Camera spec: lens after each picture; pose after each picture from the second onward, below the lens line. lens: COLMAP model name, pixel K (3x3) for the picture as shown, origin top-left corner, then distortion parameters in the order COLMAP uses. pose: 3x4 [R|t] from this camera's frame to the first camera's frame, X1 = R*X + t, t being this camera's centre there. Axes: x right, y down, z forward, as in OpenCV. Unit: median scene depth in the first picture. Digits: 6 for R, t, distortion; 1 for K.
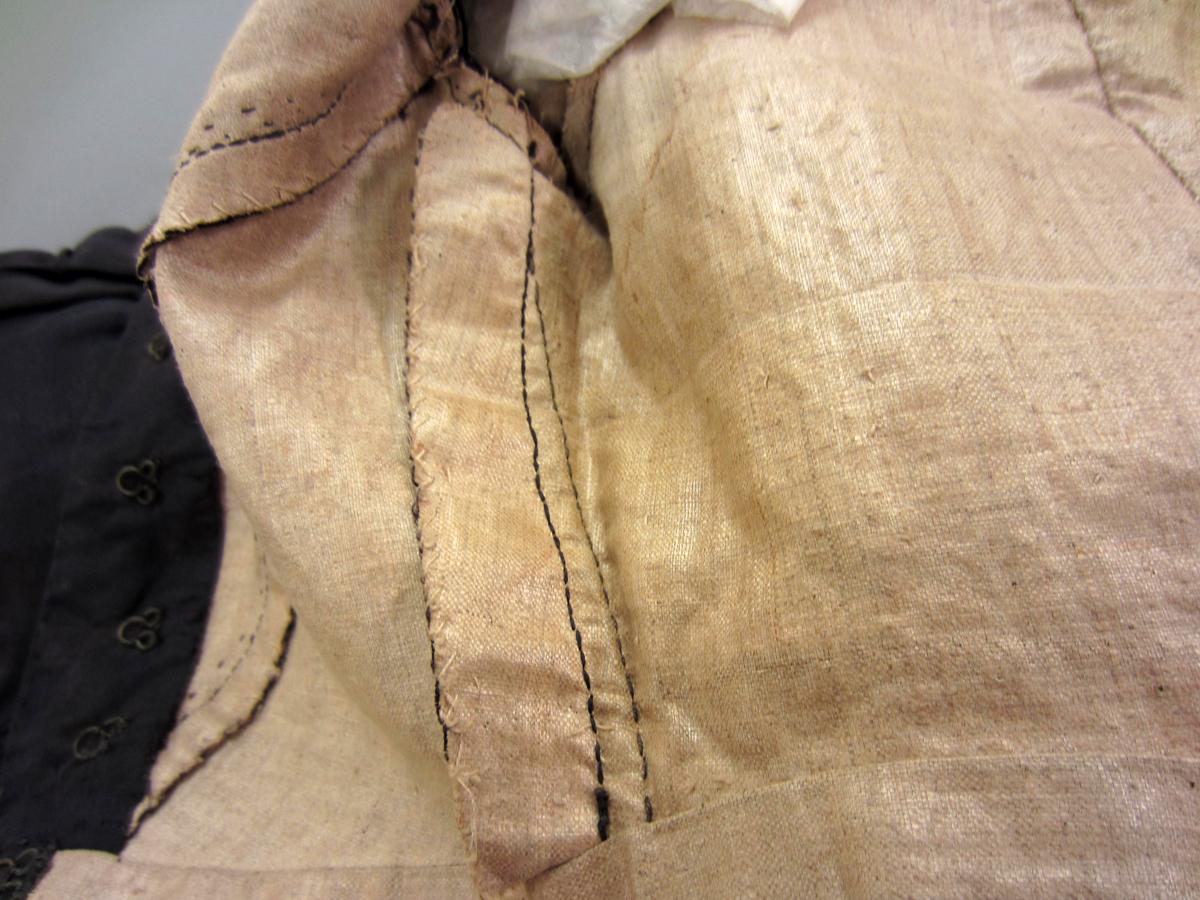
lens RADIAL K [[837.9, 0, 599.9], [0, 837.9, 451.8], [0, 0, 1]] dist [0.007389, 0.000438]
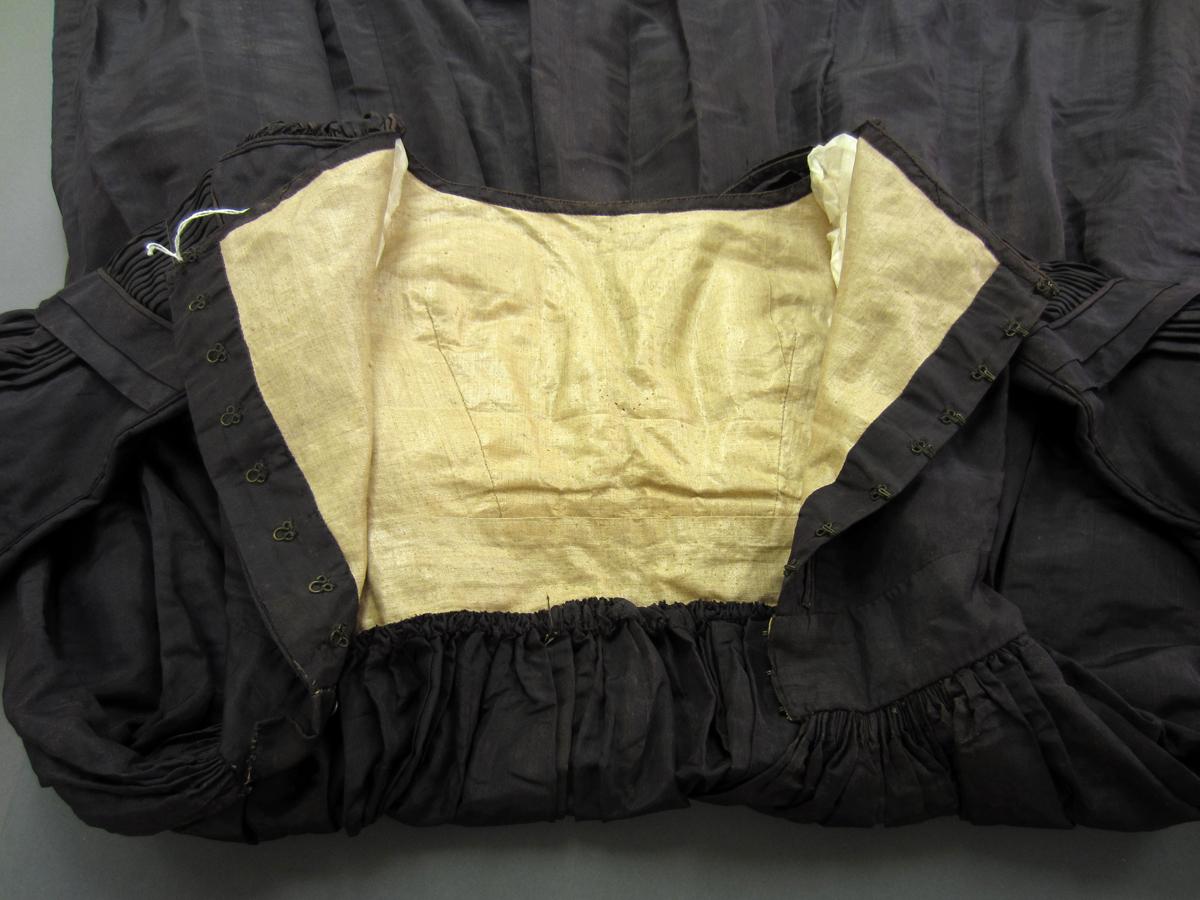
lens RADIAL K [[837.9, 0, 599.0], [0, 837.9, 449.8], [0, 0, 1]] dist [0.007389, 0.000438]
pose [[0.882115, -0.027570, 0.470226, -0.462443], [0.044546, 0.998694, -0.025011, 0.114391], [-0.468922, 0.043009, 0.882192, -2.543826]]
